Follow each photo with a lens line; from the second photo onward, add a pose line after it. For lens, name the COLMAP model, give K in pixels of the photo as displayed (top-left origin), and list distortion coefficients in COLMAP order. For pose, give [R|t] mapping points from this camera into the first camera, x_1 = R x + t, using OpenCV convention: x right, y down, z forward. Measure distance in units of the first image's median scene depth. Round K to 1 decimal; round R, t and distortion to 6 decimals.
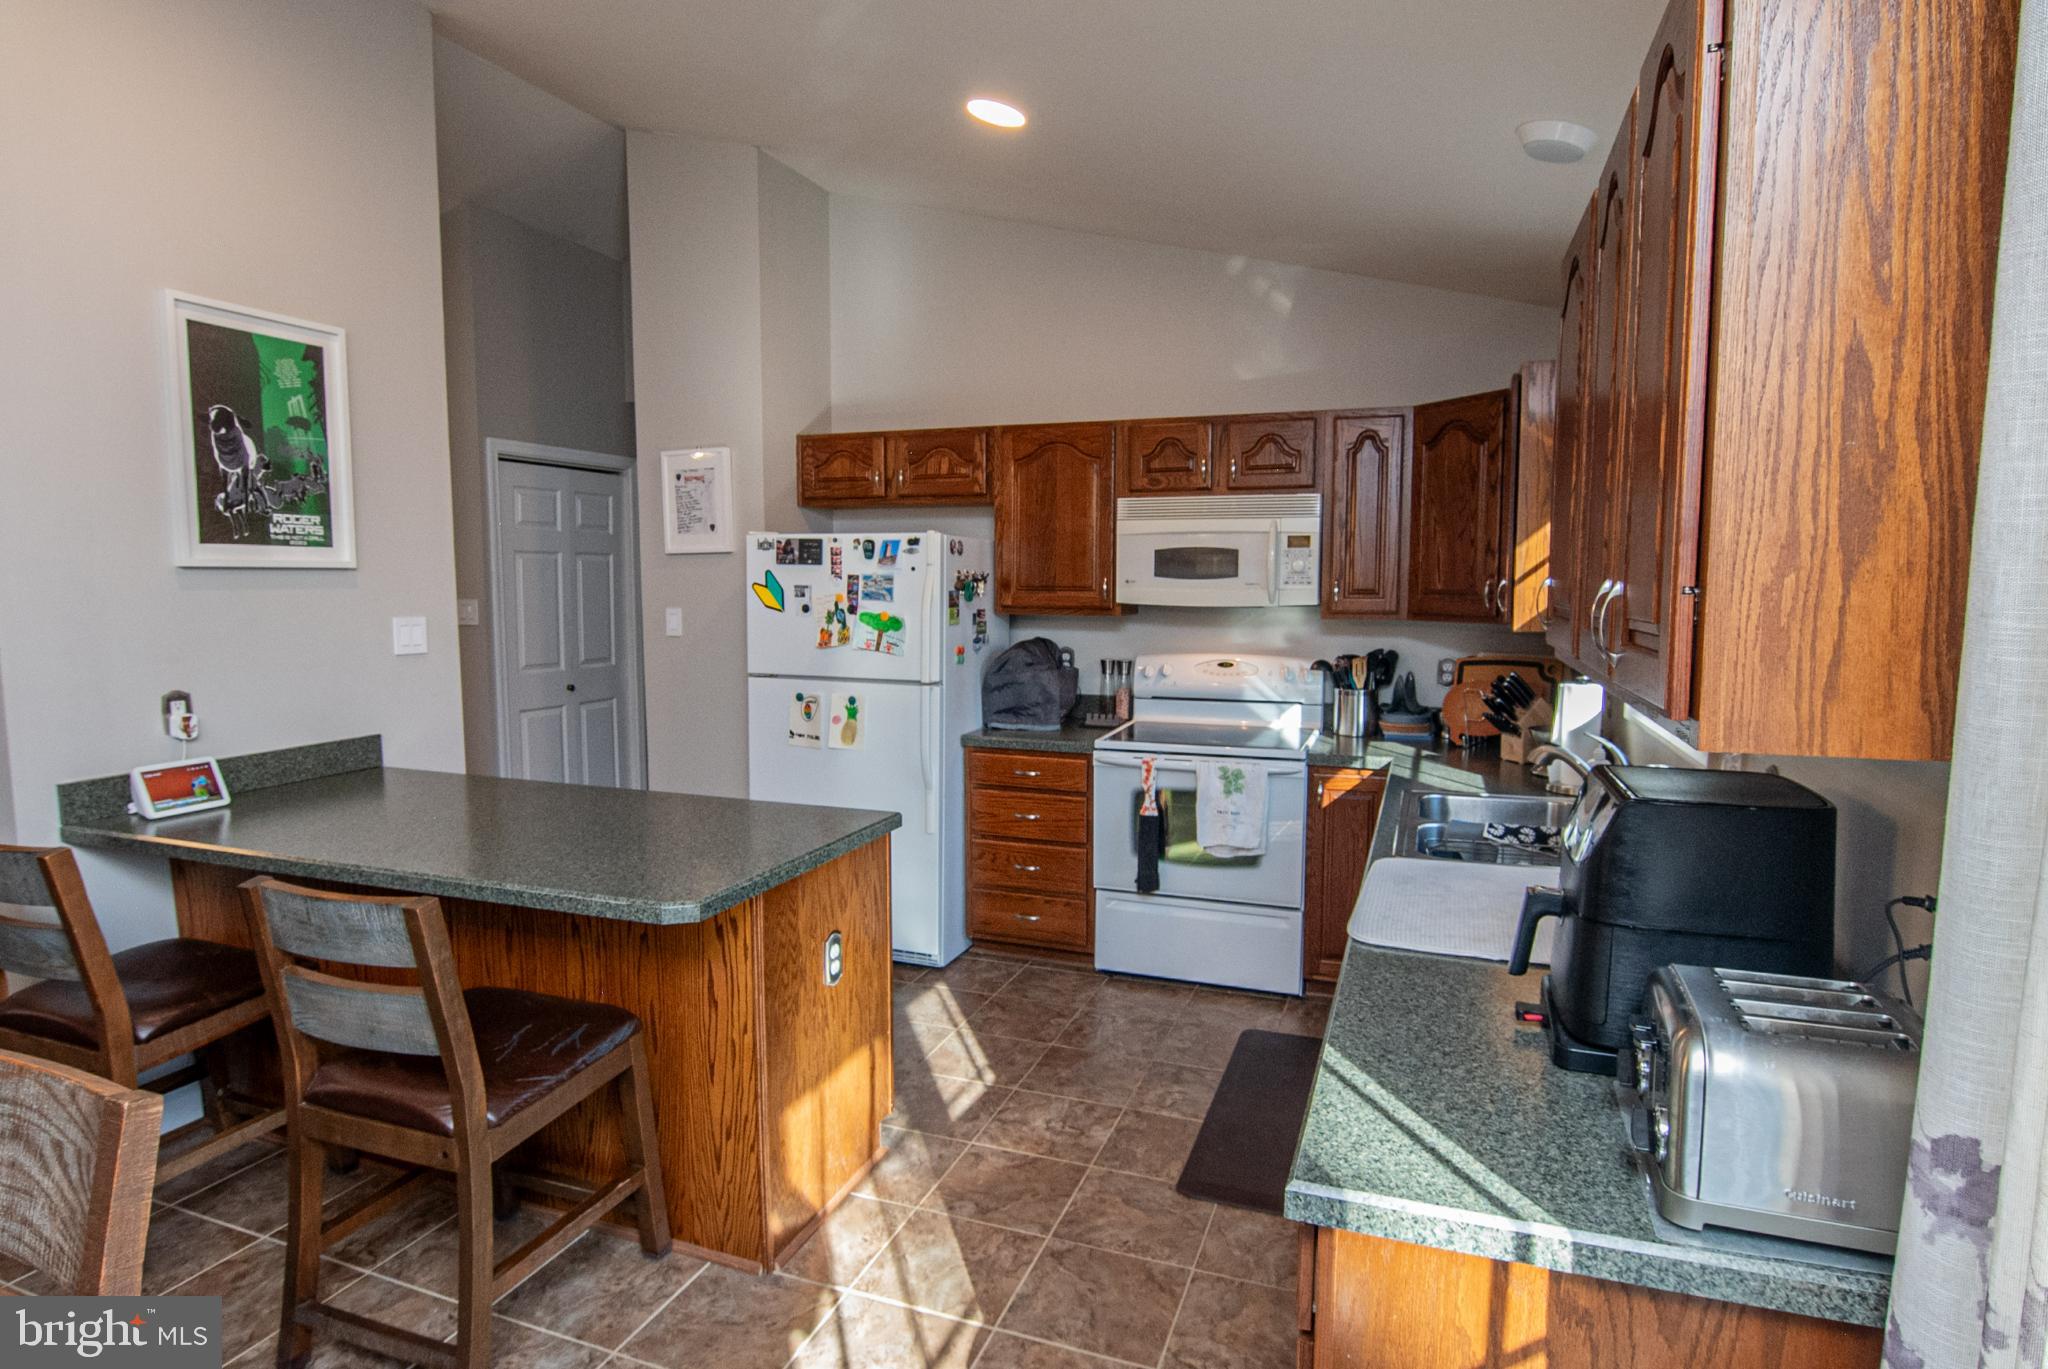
lens RADIAL K [[1115.8, 0, 1014.7], [0, 1115.8, 667.7], [0, 0, 1]] dist [-0.031021, 0.001873]
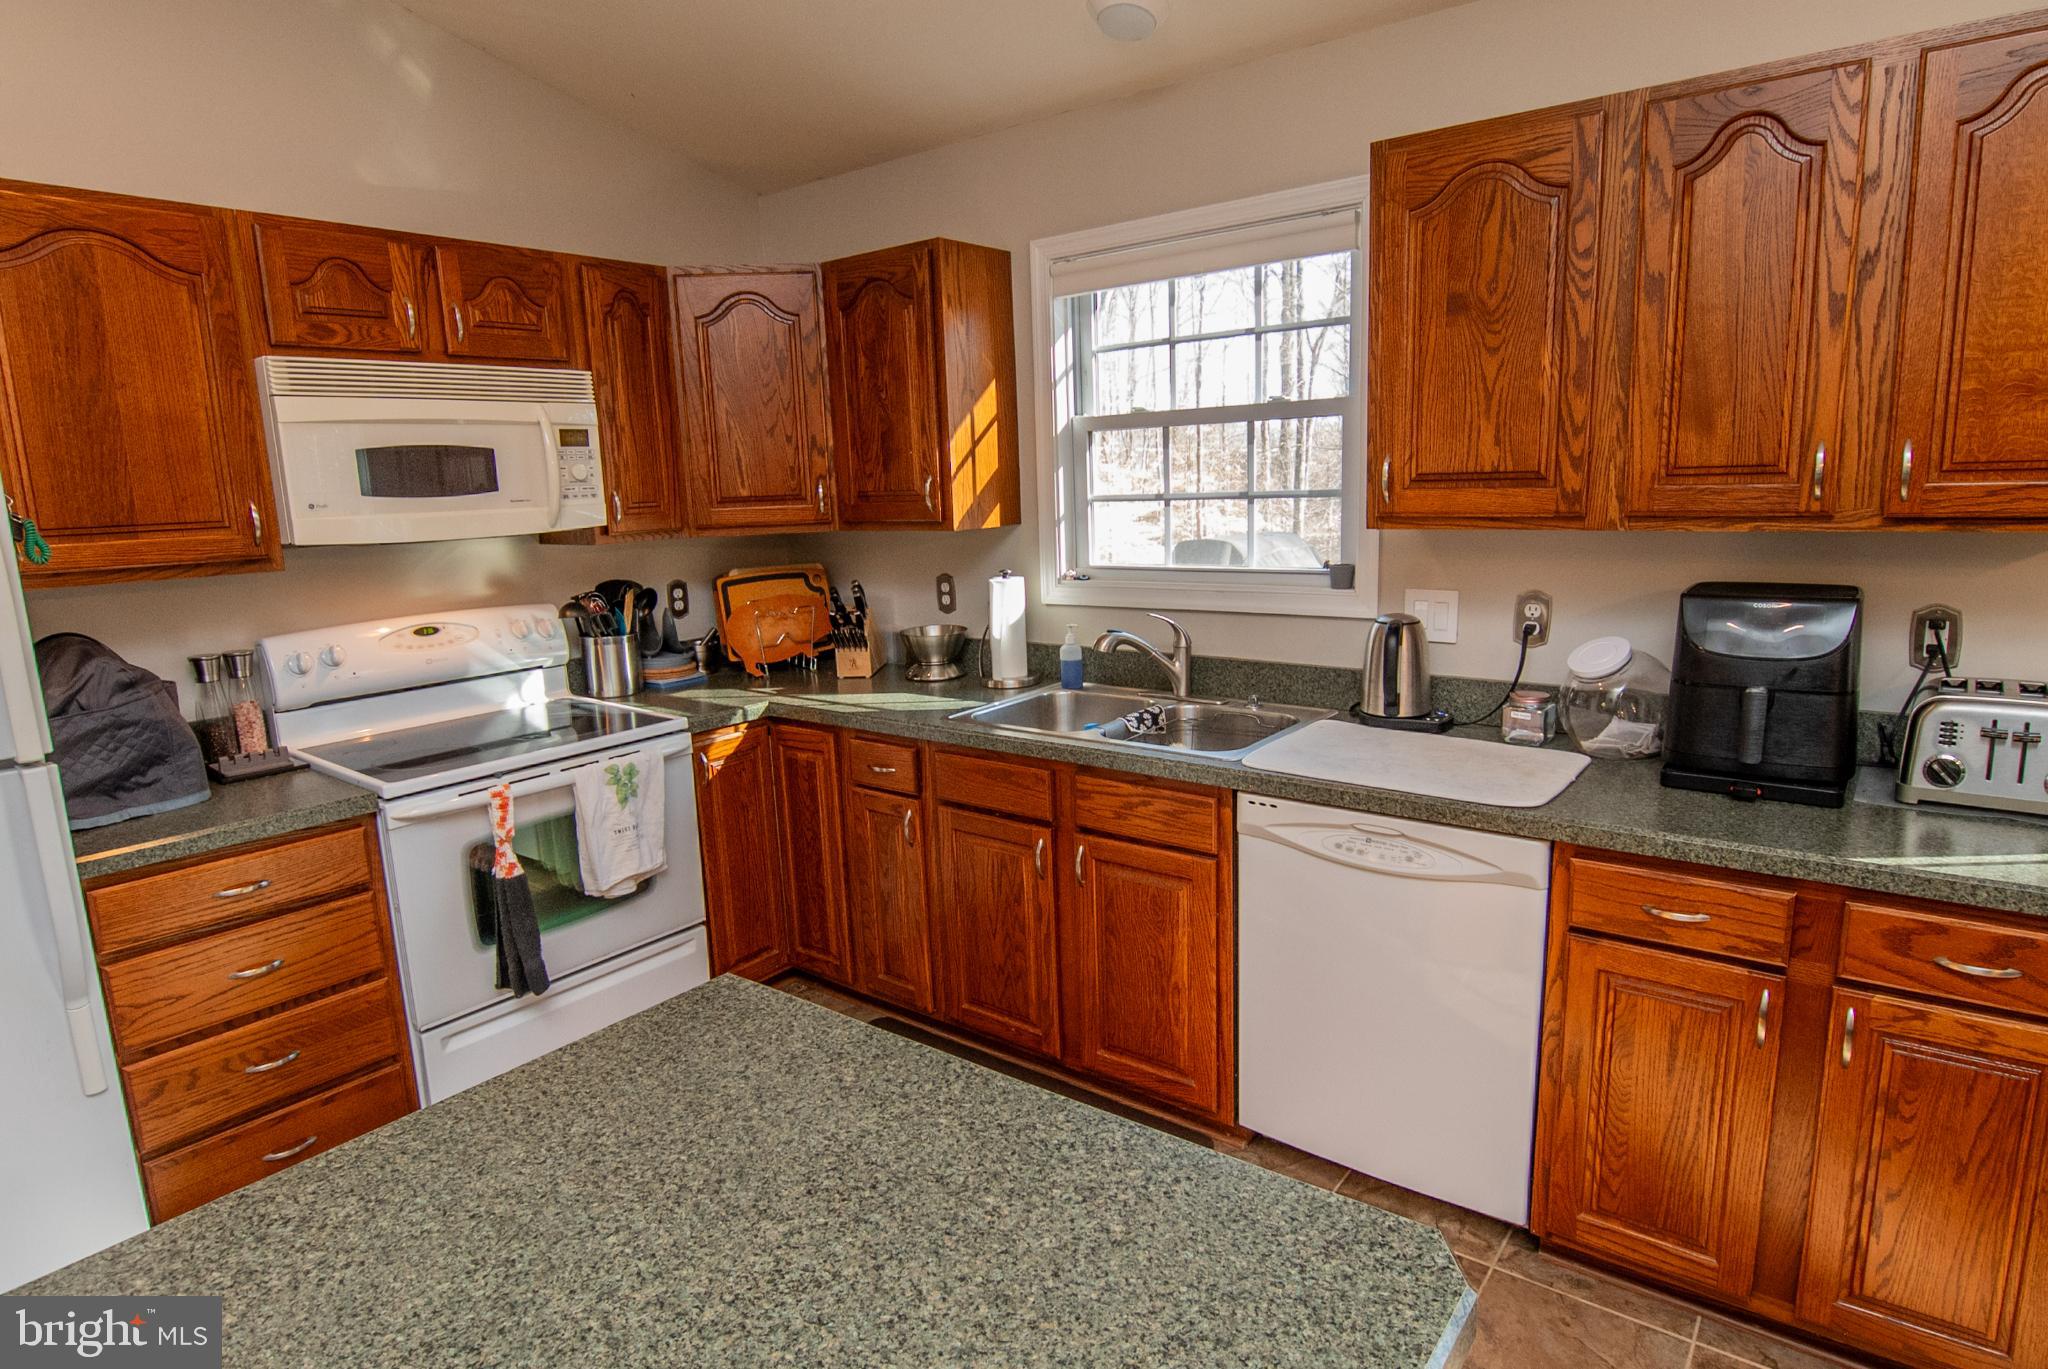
lens RADIAL K [[1115.8, 0, 1014.7], [0, 1115.8, 667.7], [0, 0, 1]] dist [-0.031021, 0.001873]
pose [[0.304247, -0.169790, 0.937339, -0.355672], [0.118424, 0.983095, 0.139640, -0.035406], [-0.945203, 0.068519, 0.319211, 0.531320]]
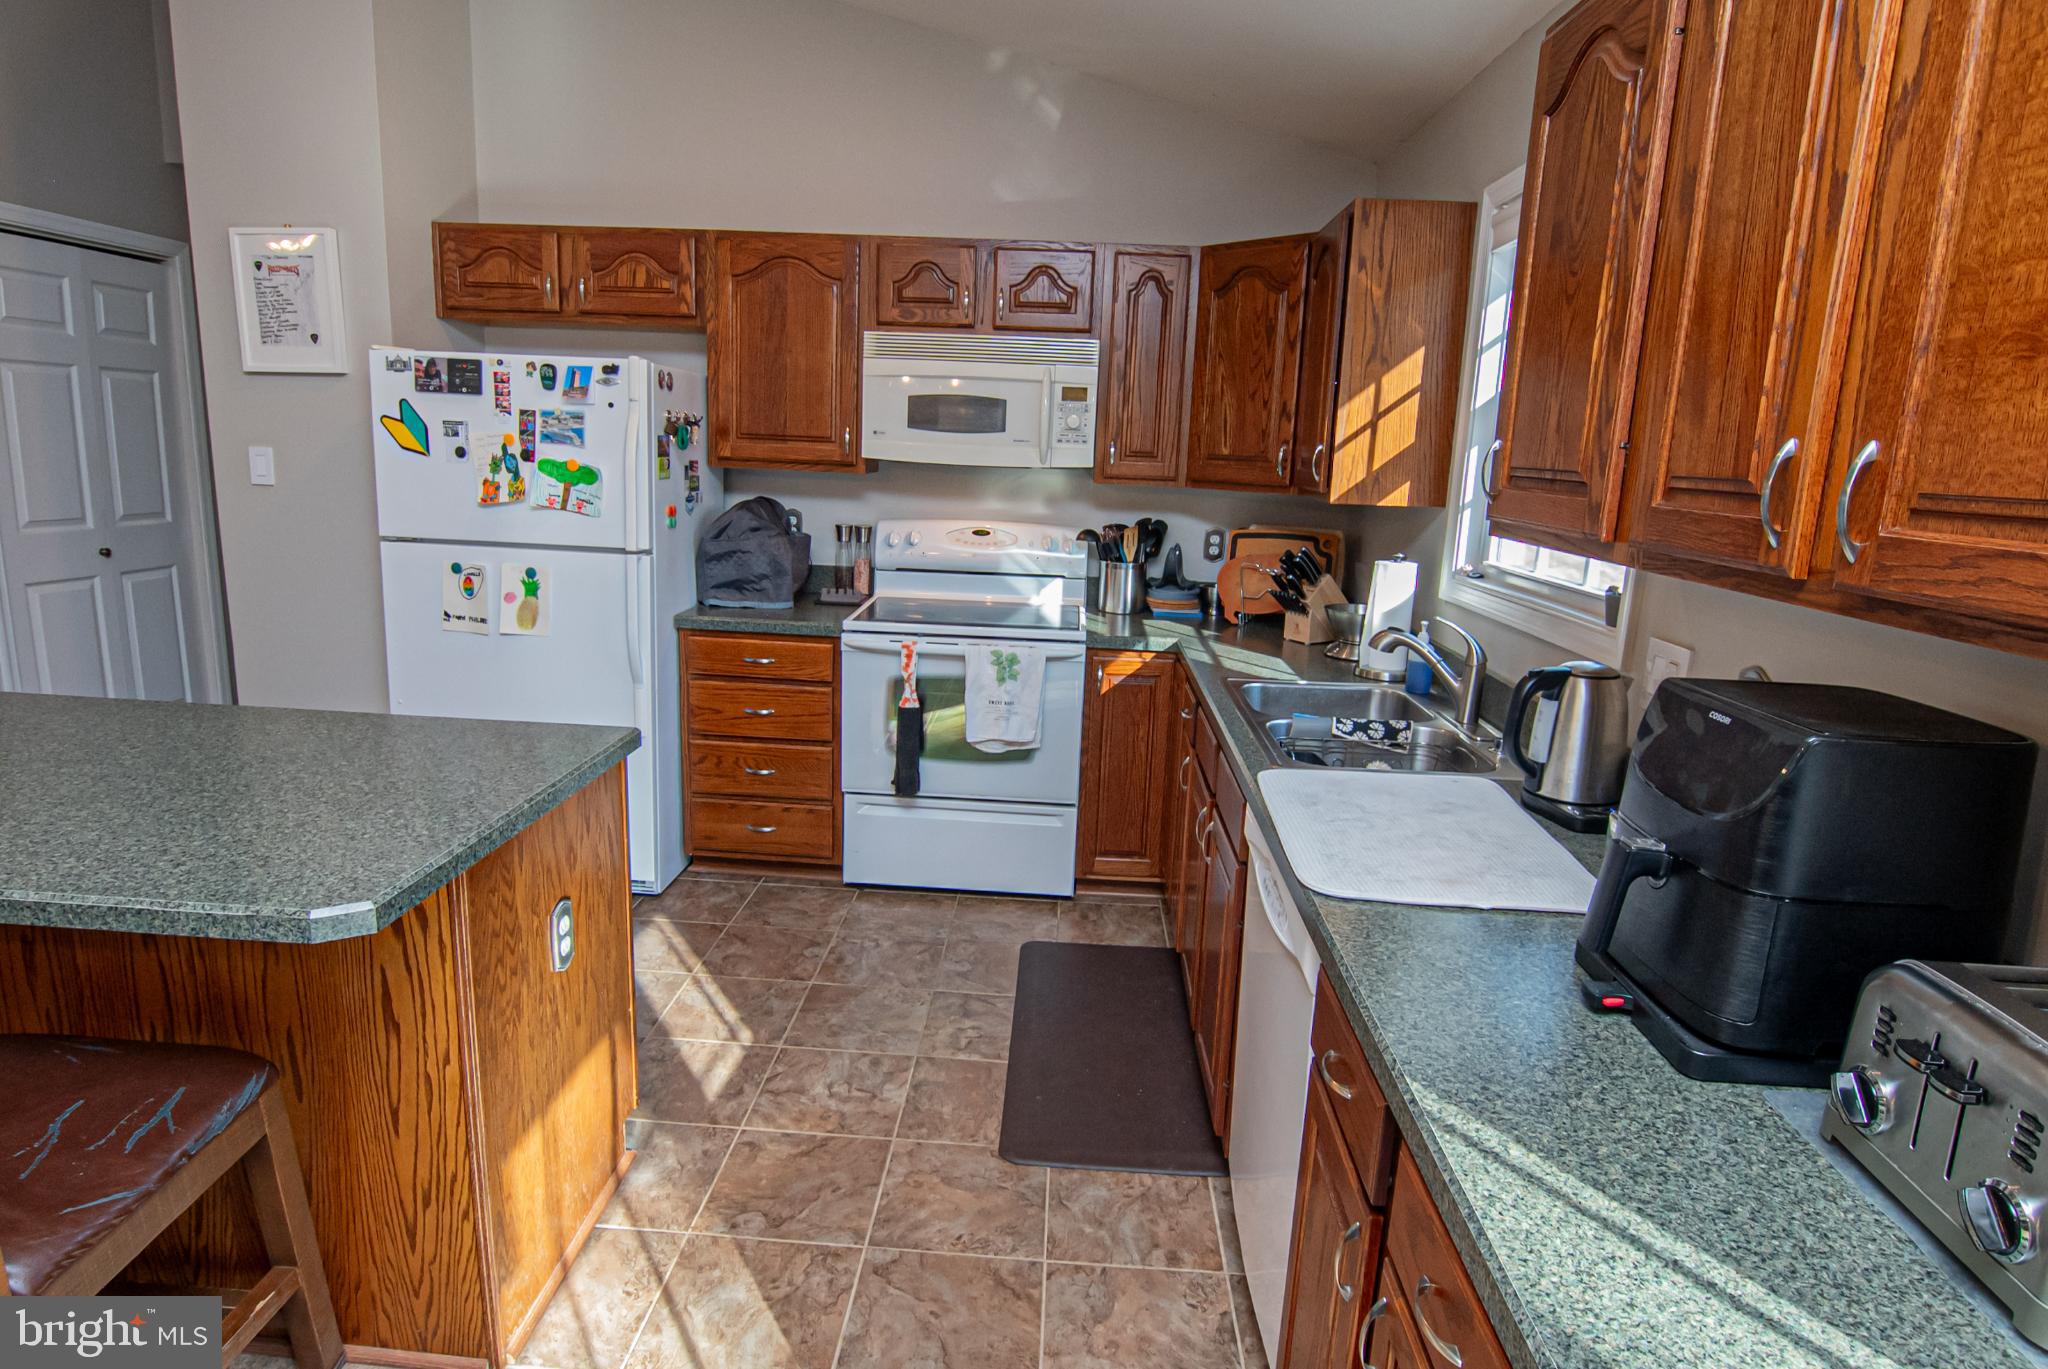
lens RADIAL K [[1115.8, 0, 1014.7], [0, 1115.8, 667.7], [0, 0, 1]] dist [-0.031021, 0.001873]
pose [[0.951568, -0.022495, 0.306614, -0.066586], [-0.015029, 0.992723, 0.119476, -0.002931], [-0.307071, -0.118298, 0.944306, 0.161703]]
